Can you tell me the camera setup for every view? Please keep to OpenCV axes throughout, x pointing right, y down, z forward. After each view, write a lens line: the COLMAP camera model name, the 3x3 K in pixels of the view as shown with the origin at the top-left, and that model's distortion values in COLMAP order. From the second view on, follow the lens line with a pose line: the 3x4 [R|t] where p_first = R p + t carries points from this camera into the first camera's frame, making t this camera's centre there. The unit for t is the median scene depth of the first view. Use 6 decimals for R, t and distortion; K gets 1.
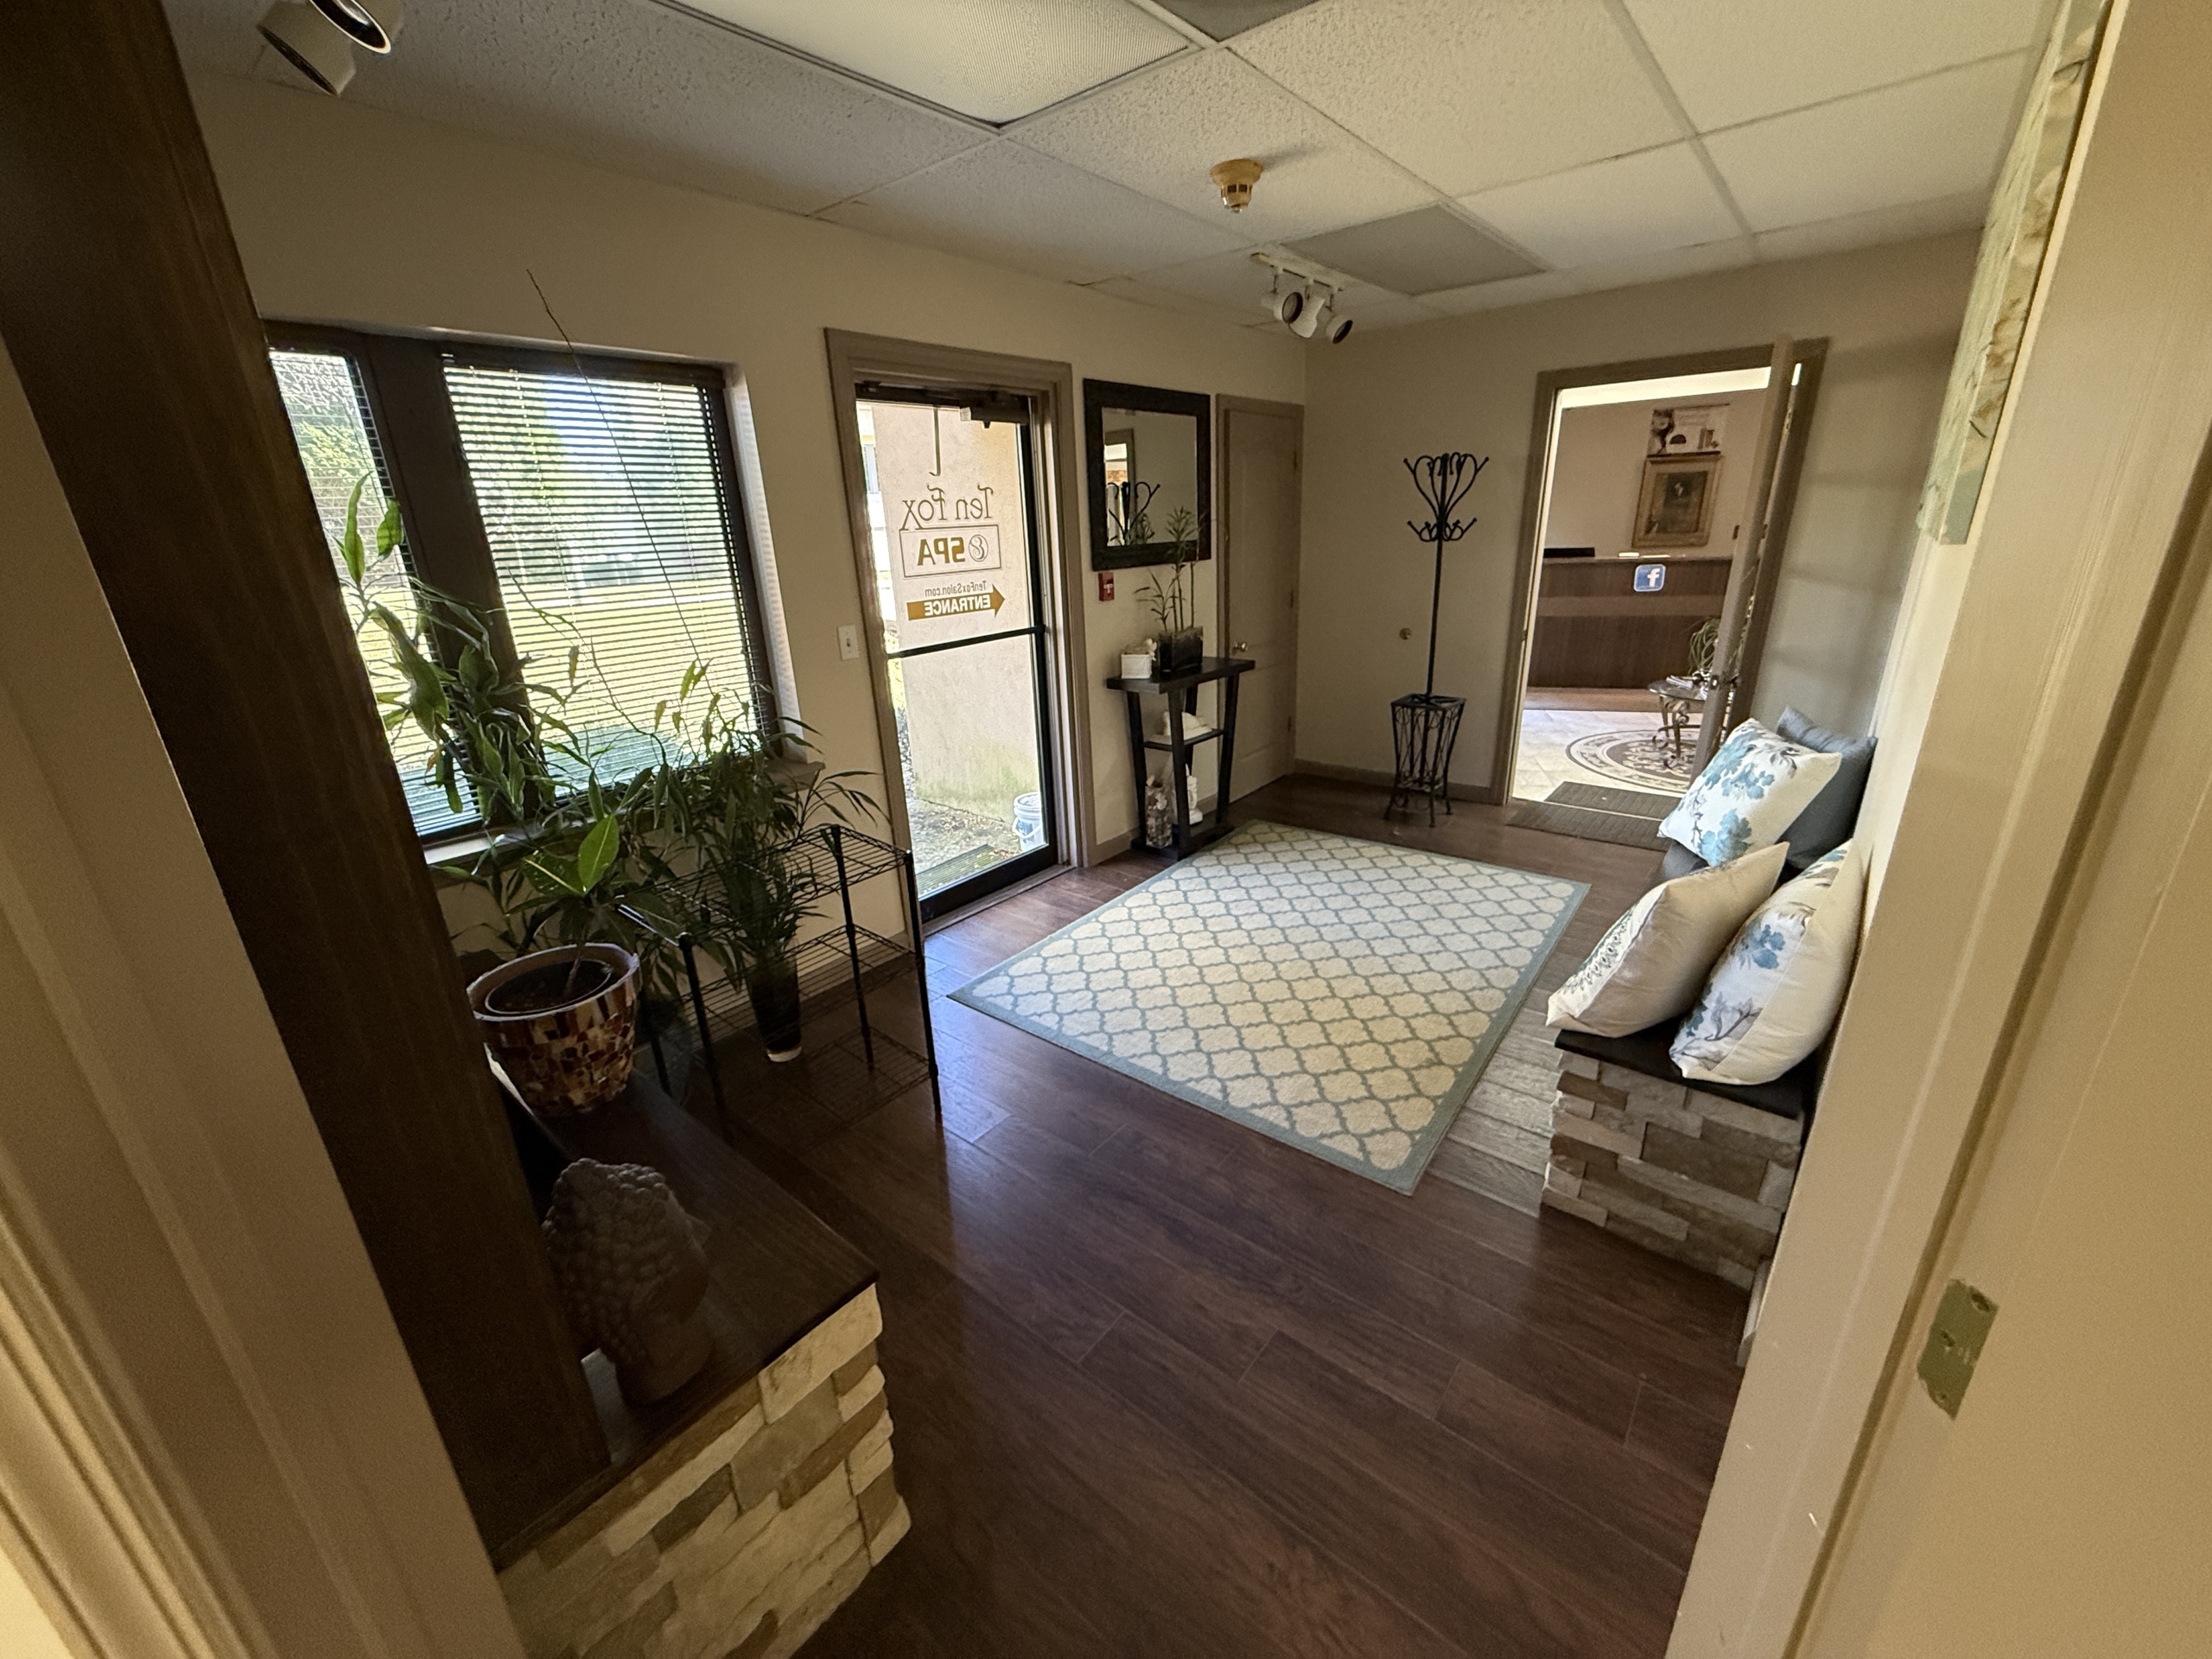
lens RADIAL K [[880.8, 0, 1099.4], [0, 880.8, 836.9], [0, 0, 1]] dist [-0.001535, -0.000409]
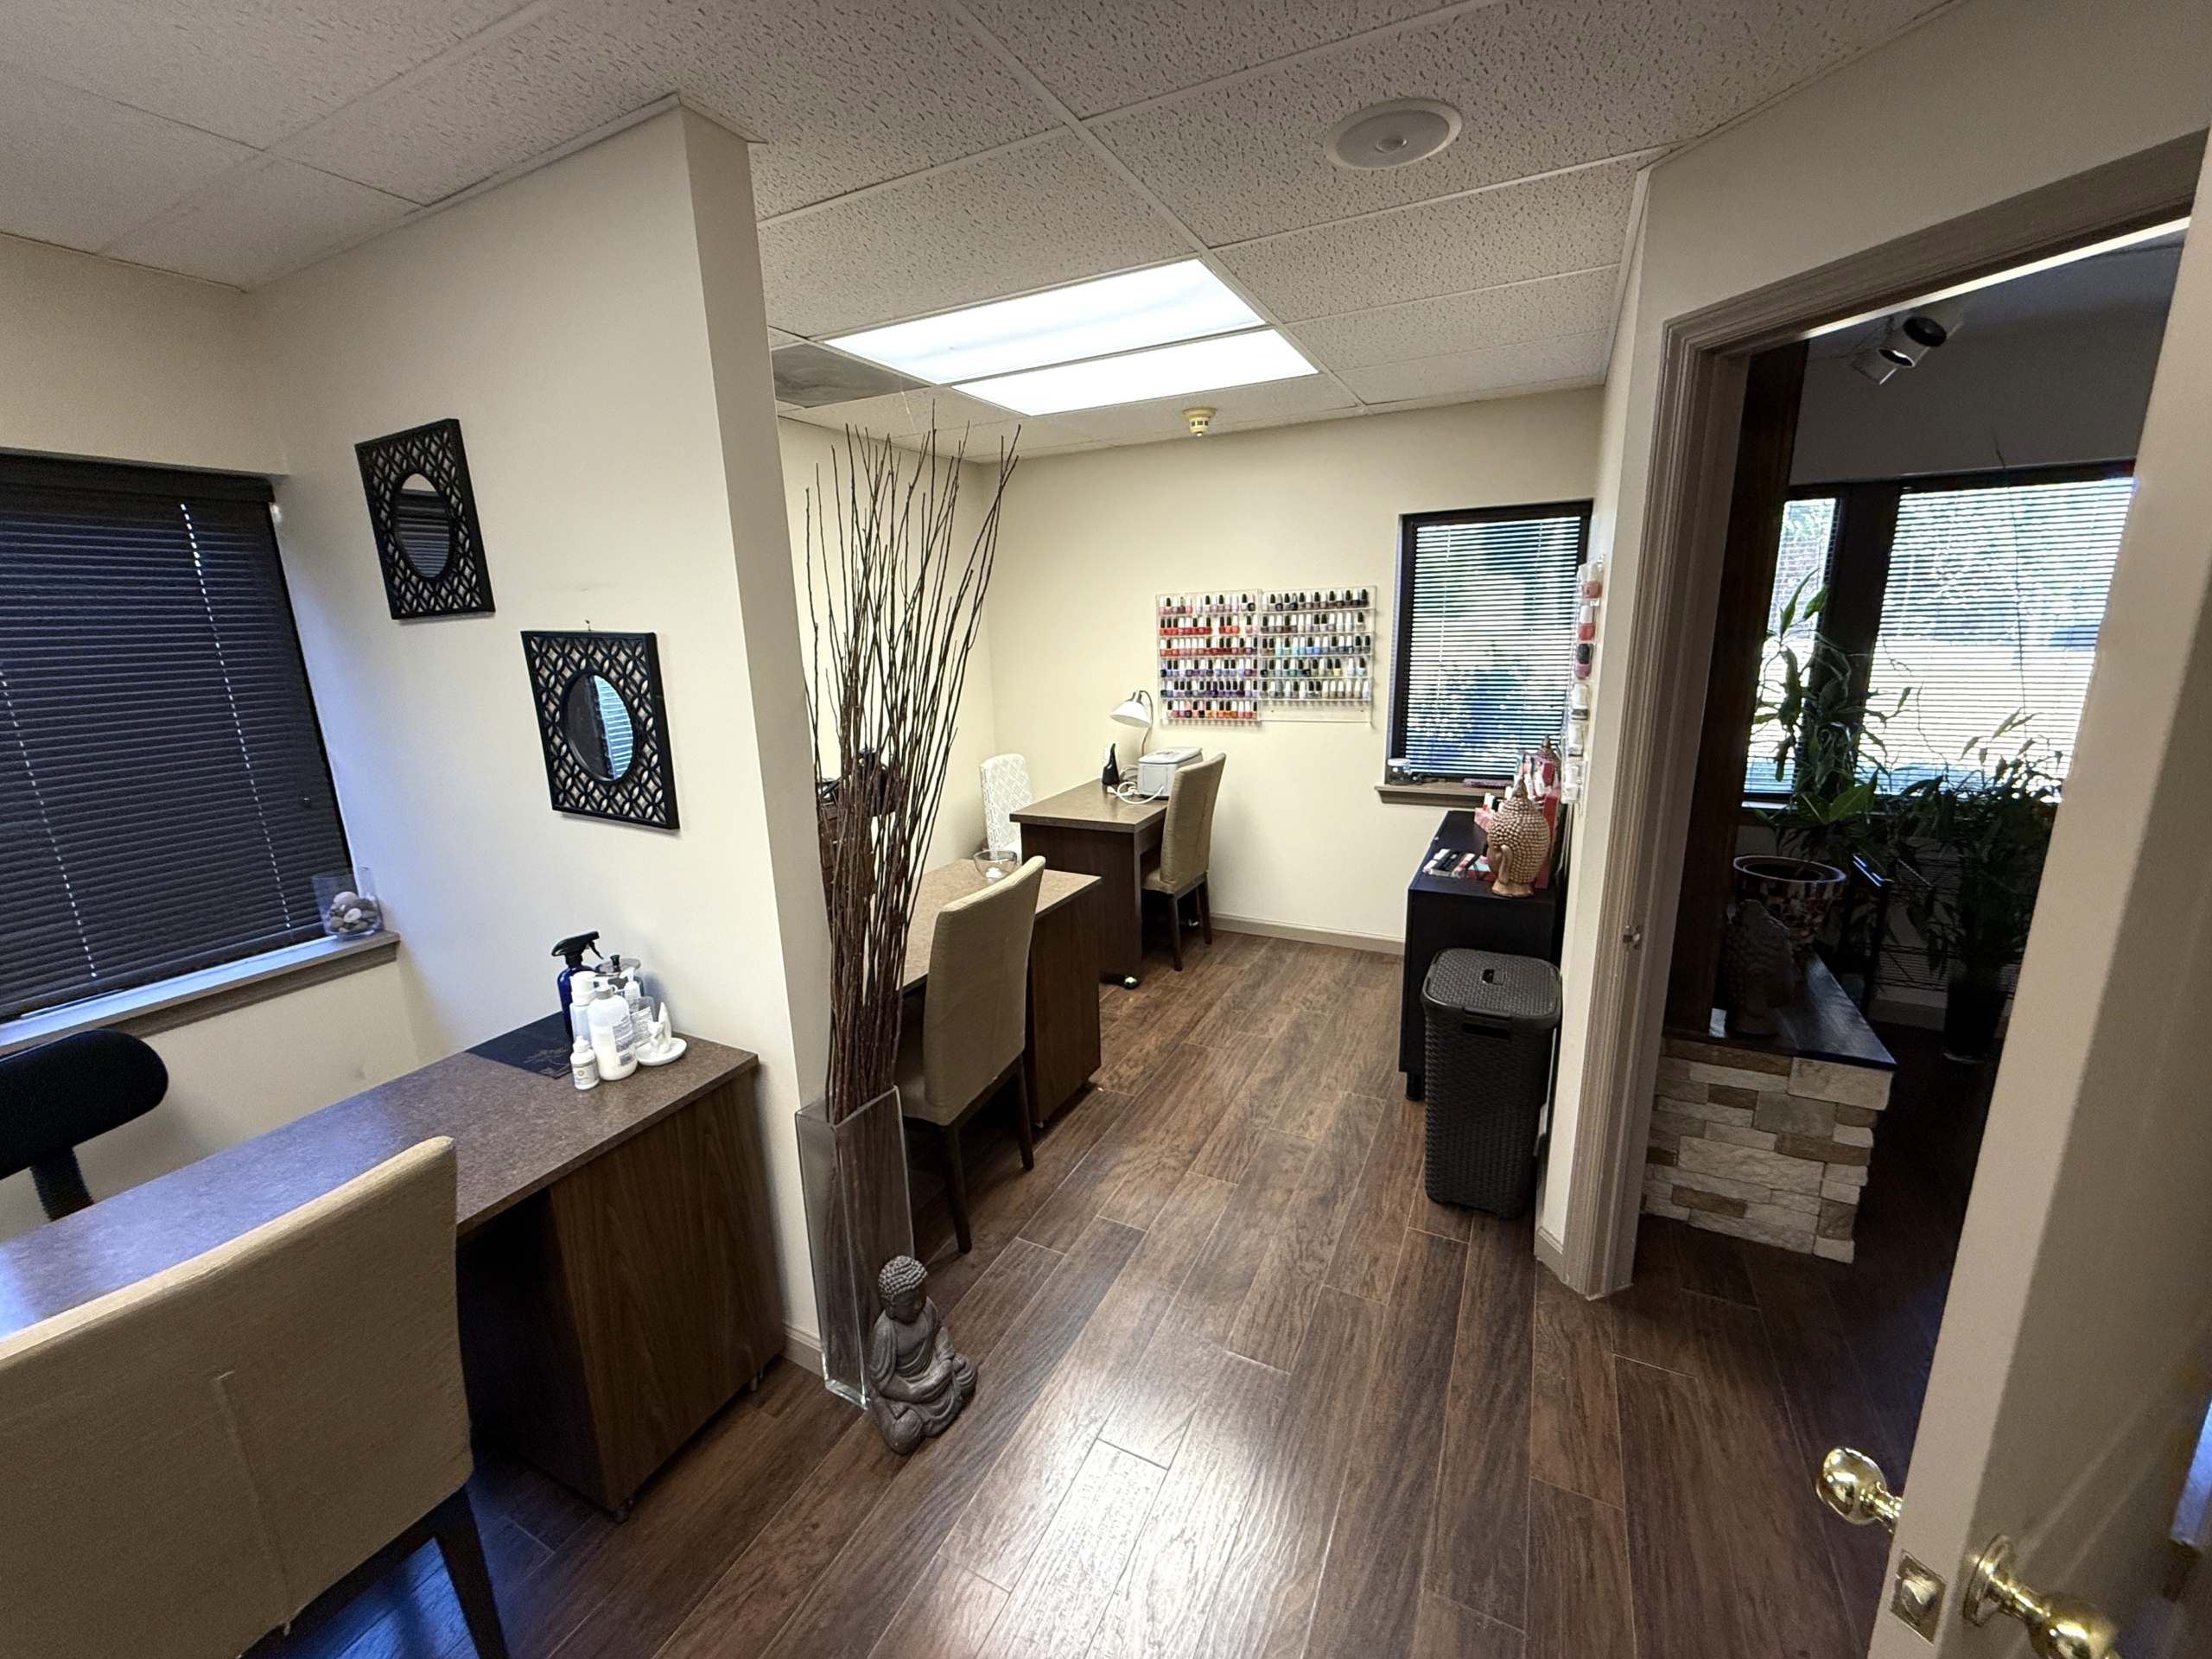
lens RADIAL K [[880.8, 0, 1091.9], [0, 880.8, 826.5], [0, 0, 1]] dist [-0.001535, -0.000409]
pose [[0.226630, 0.254146, -0.940239, 0.479442], [-0.306965, 0.934796, 0.178686, 0.142044], [0.924344, 0.248125, 0.289867, -0.553167]]
